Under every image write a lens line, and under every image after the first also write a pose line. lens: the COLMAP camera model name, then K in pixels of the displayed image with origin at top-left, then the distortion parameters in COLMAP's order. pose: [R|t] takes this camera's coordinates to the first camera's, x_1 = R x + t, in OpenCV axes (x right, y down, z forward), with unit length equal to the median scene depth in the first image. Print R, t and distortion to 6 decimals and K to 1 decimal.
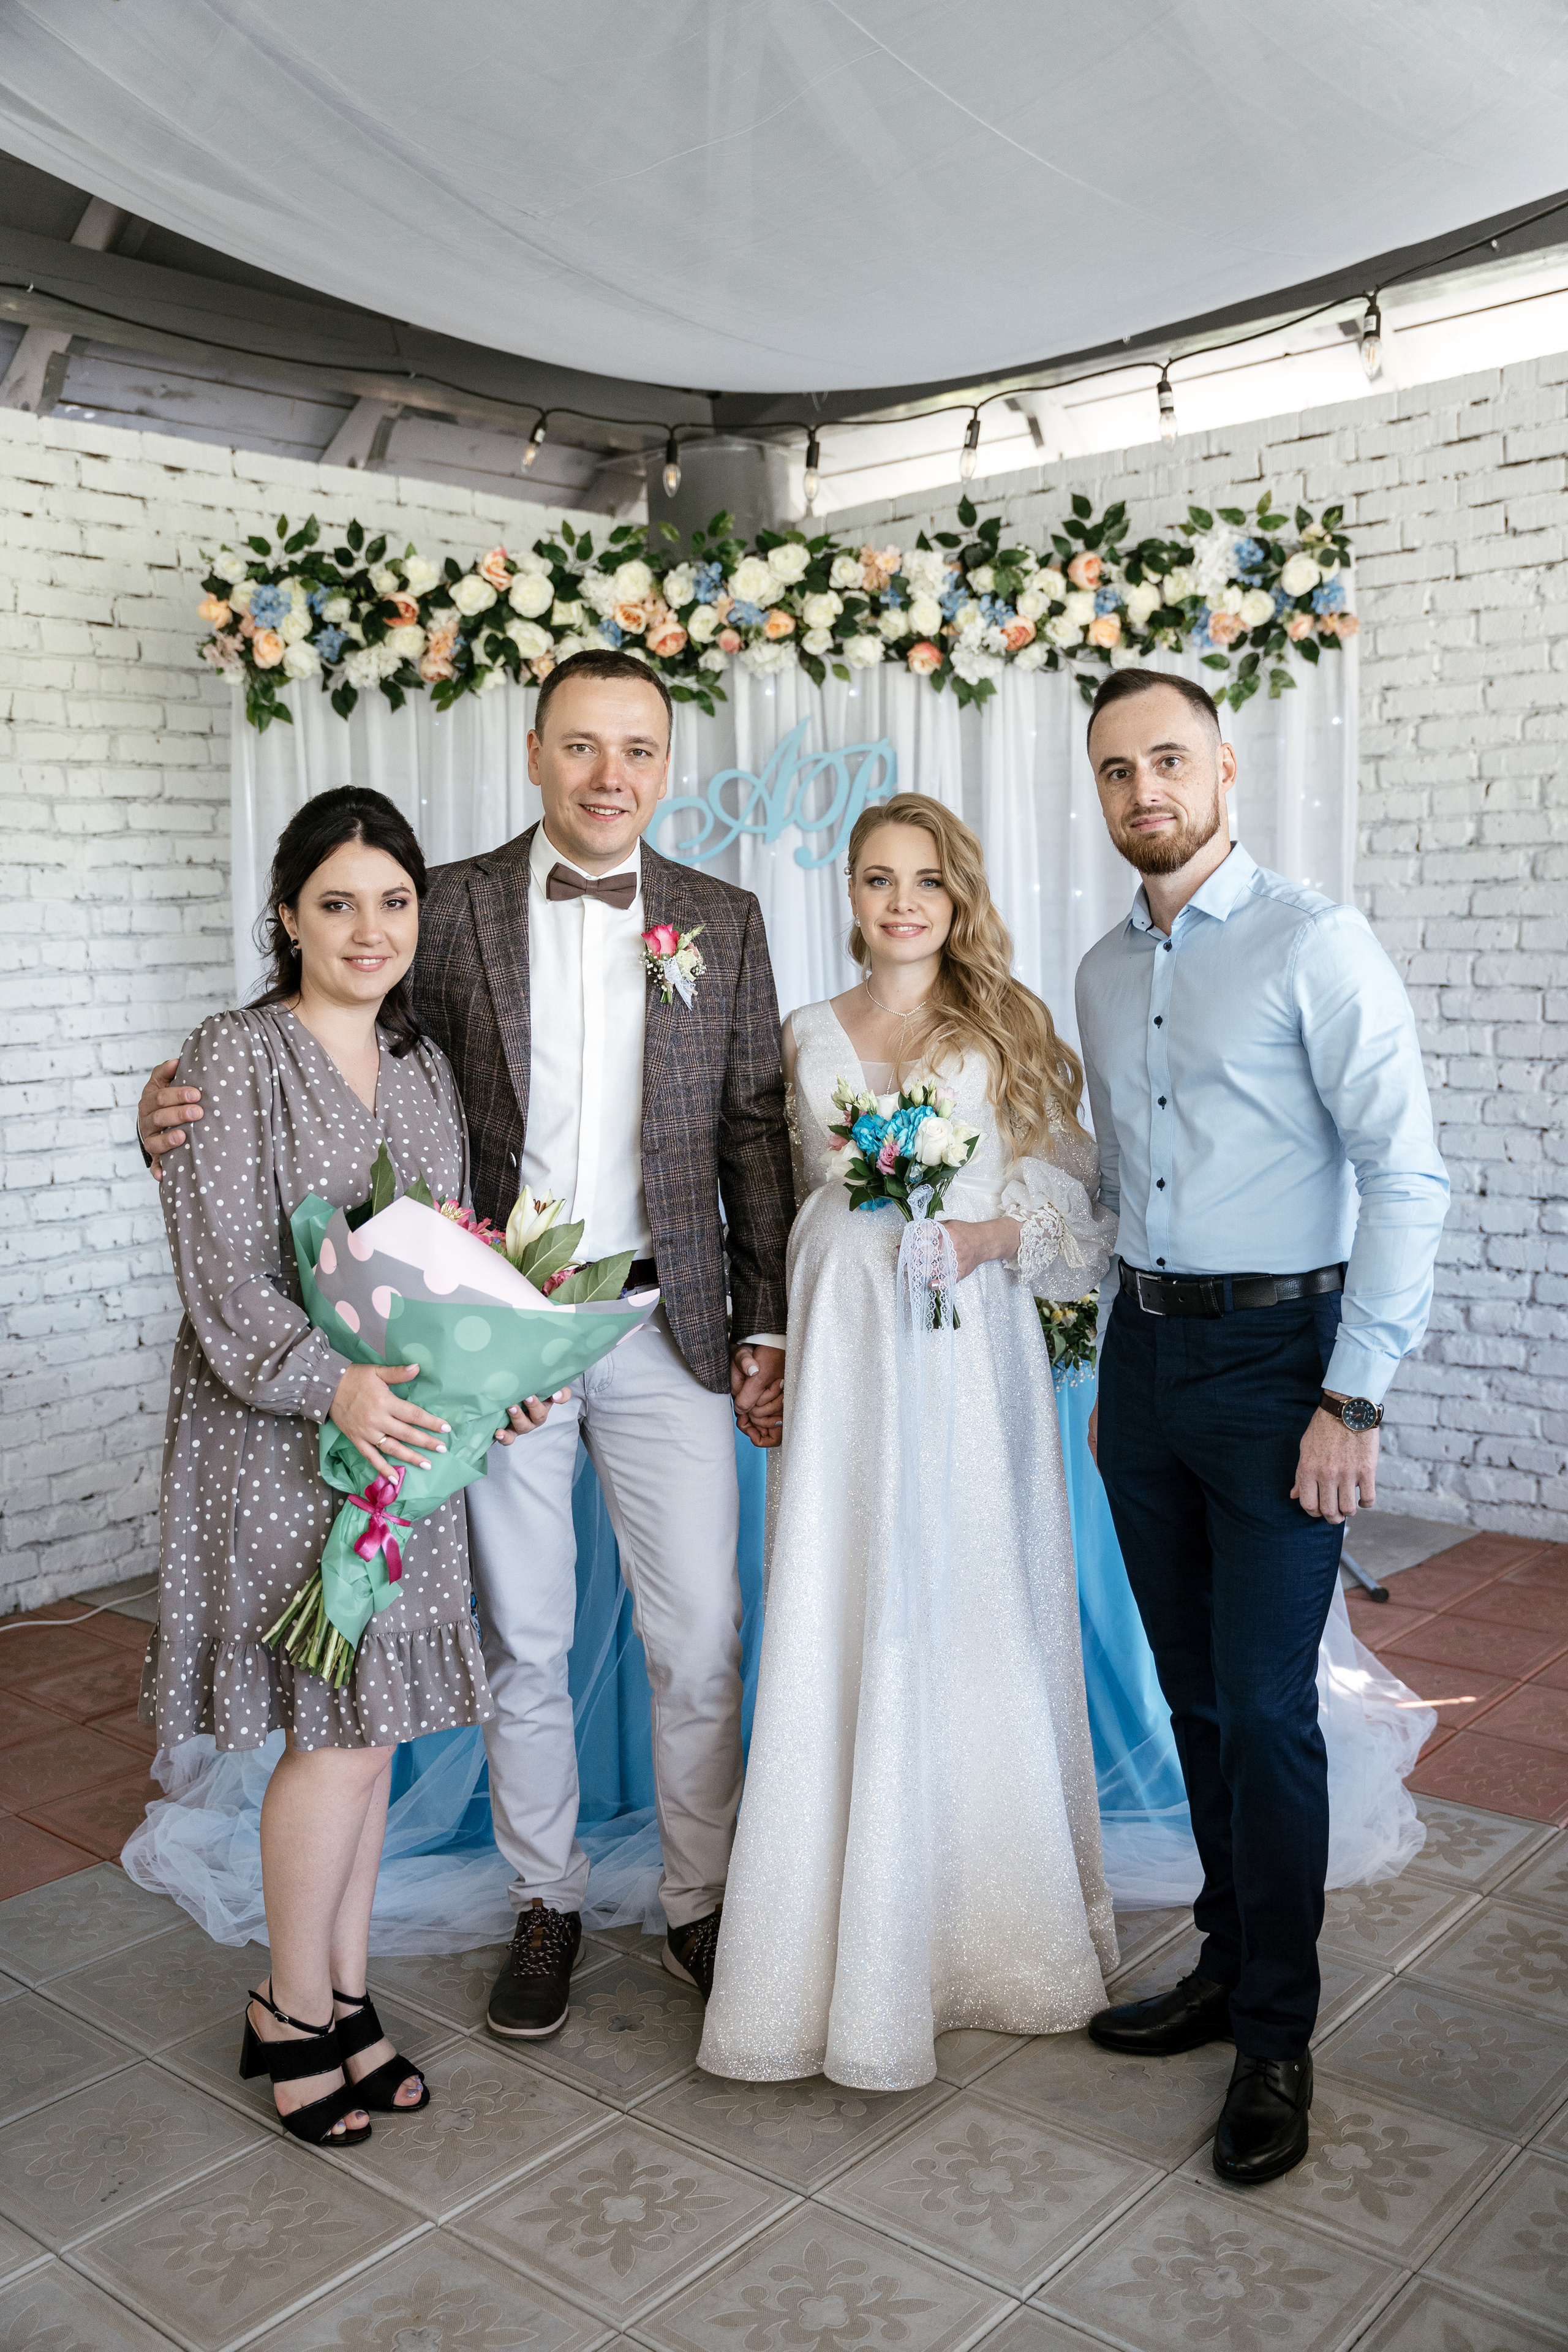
lens RADIAL K [[2095.0, 0, 788.9], [0, 2095.0, 1192.4], [0, 0, 1]] dist [-0.099550, 0.162531]
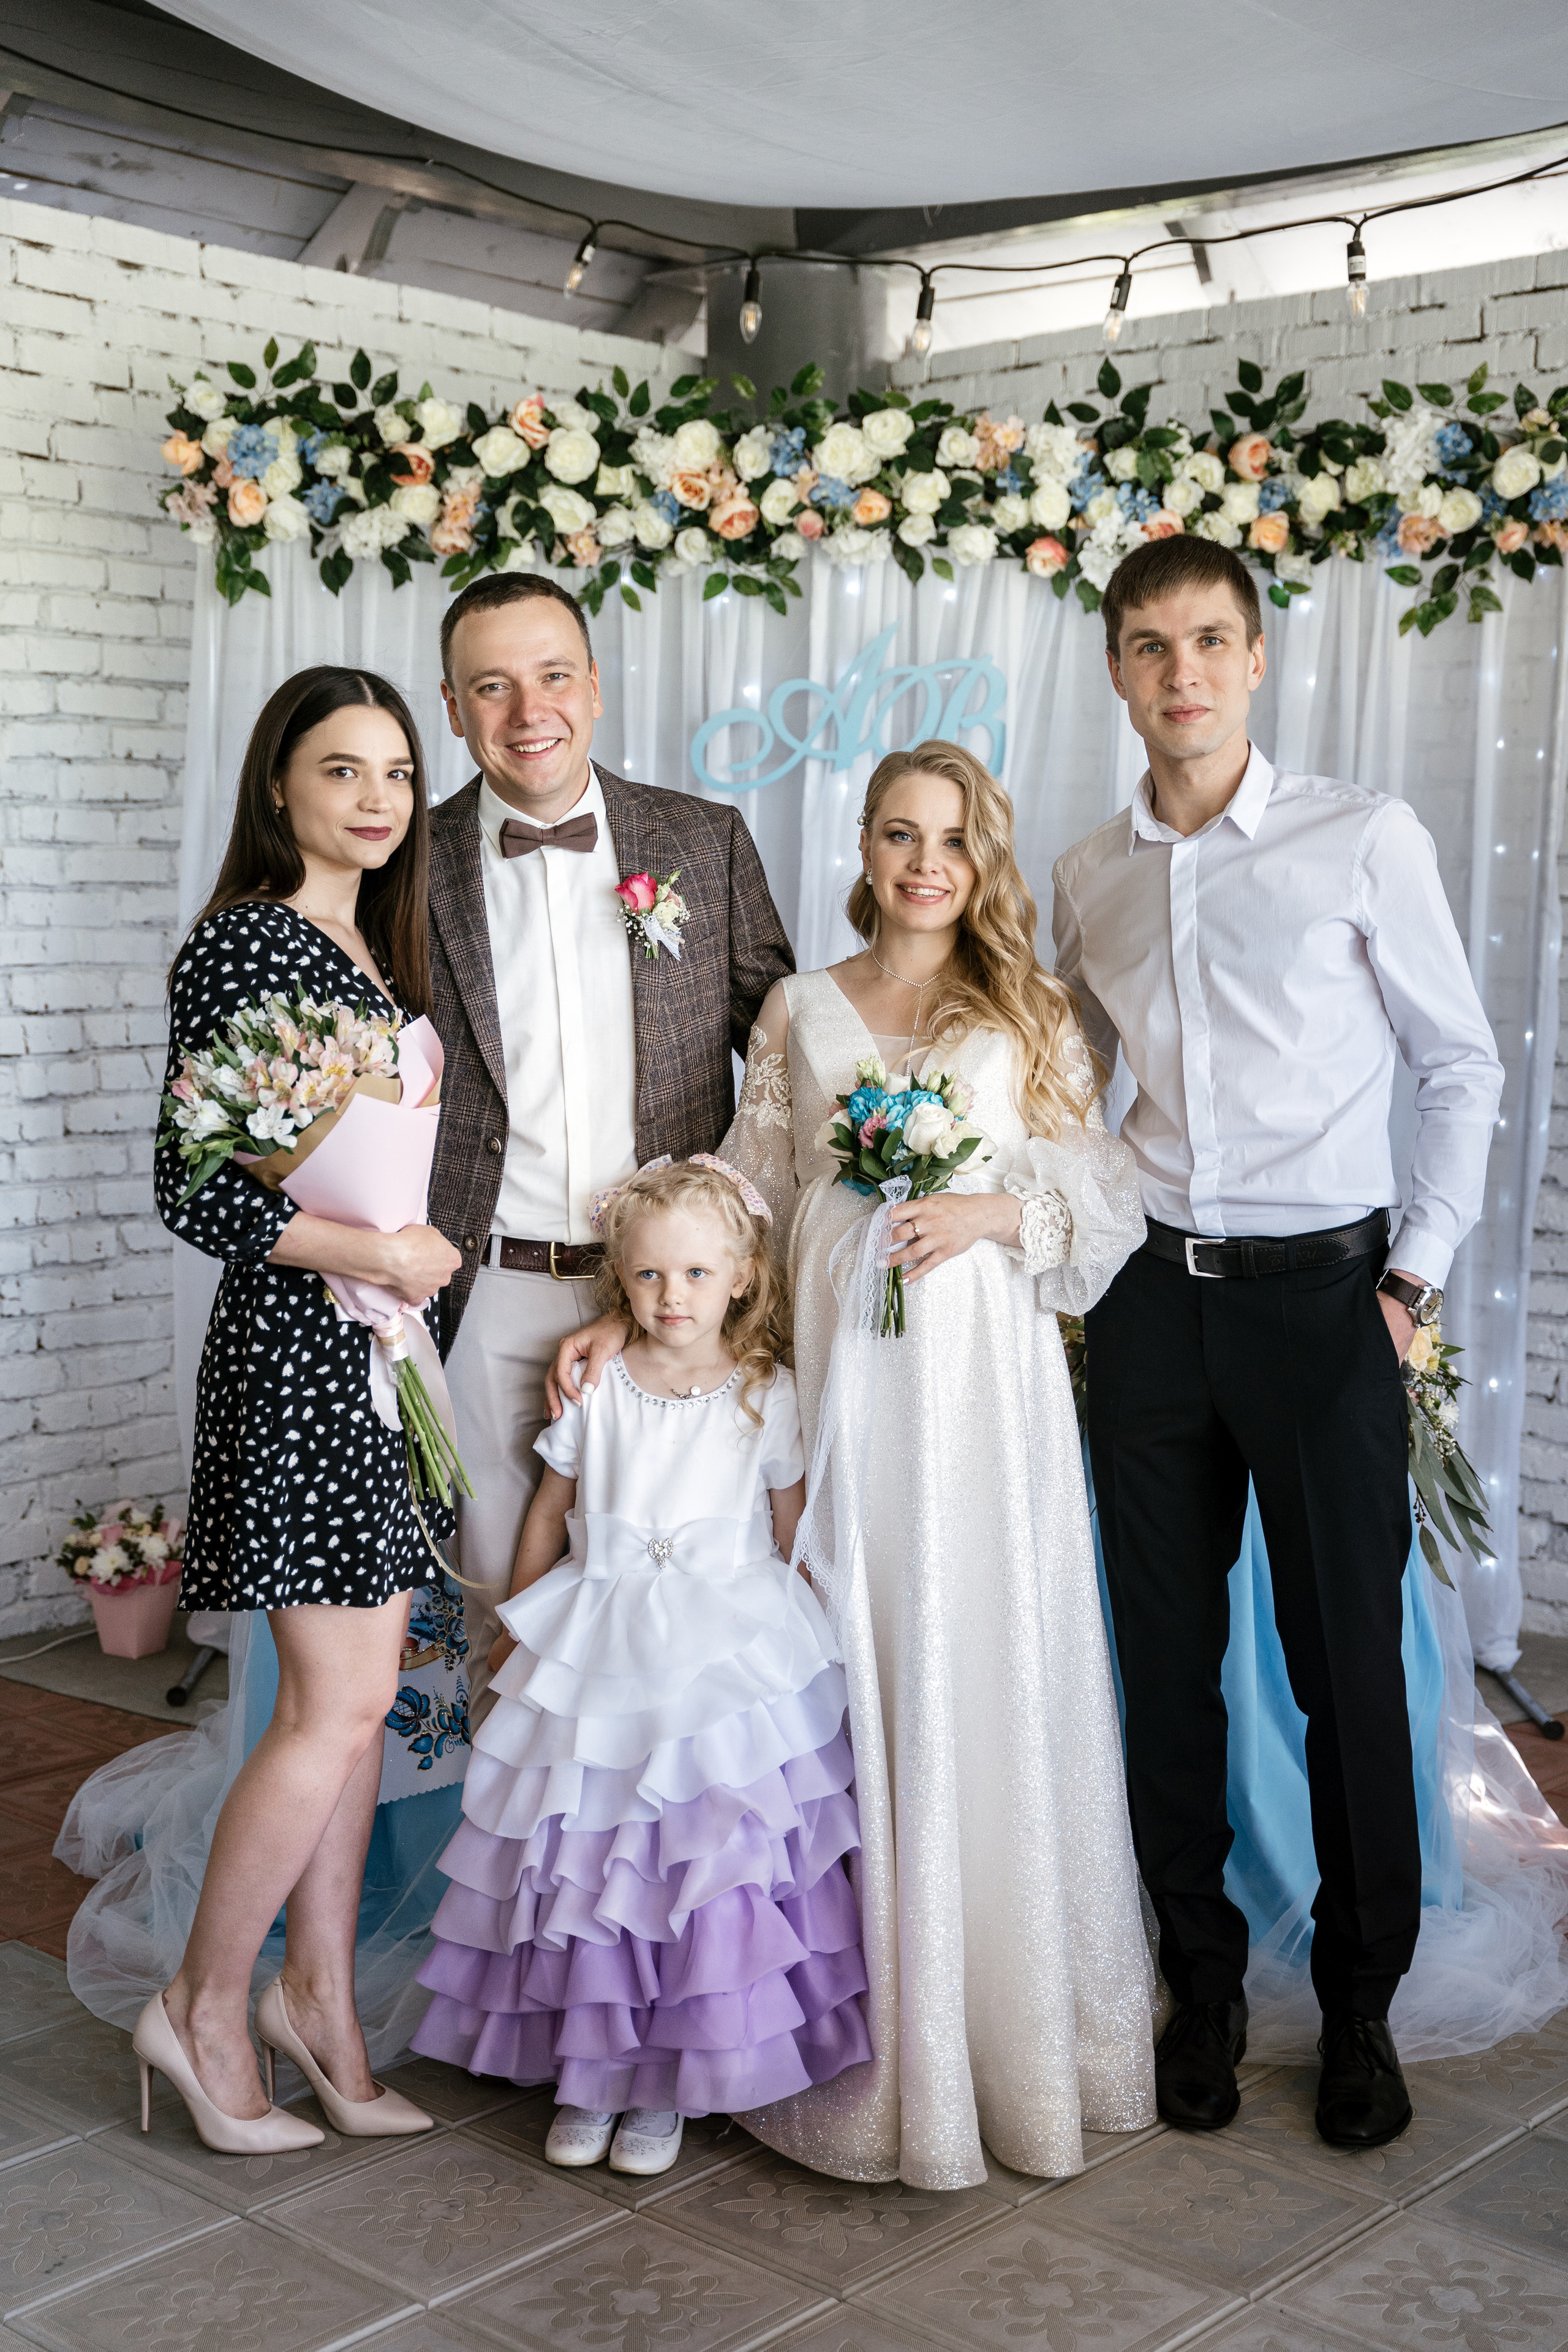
lens RADIAL K [[2882.6, 0, 780.3], [0, 2882.6, 1209.9], [0, 0, 1]] dist [0.001605, 0.273231]
pose [[0.998664, 0.050671, -0.010160, -0.015054], [-0.050739, 0.998691, -0.006539, 0.013215], [0.009816, 0.007046, 0.999927, -0.136325]]
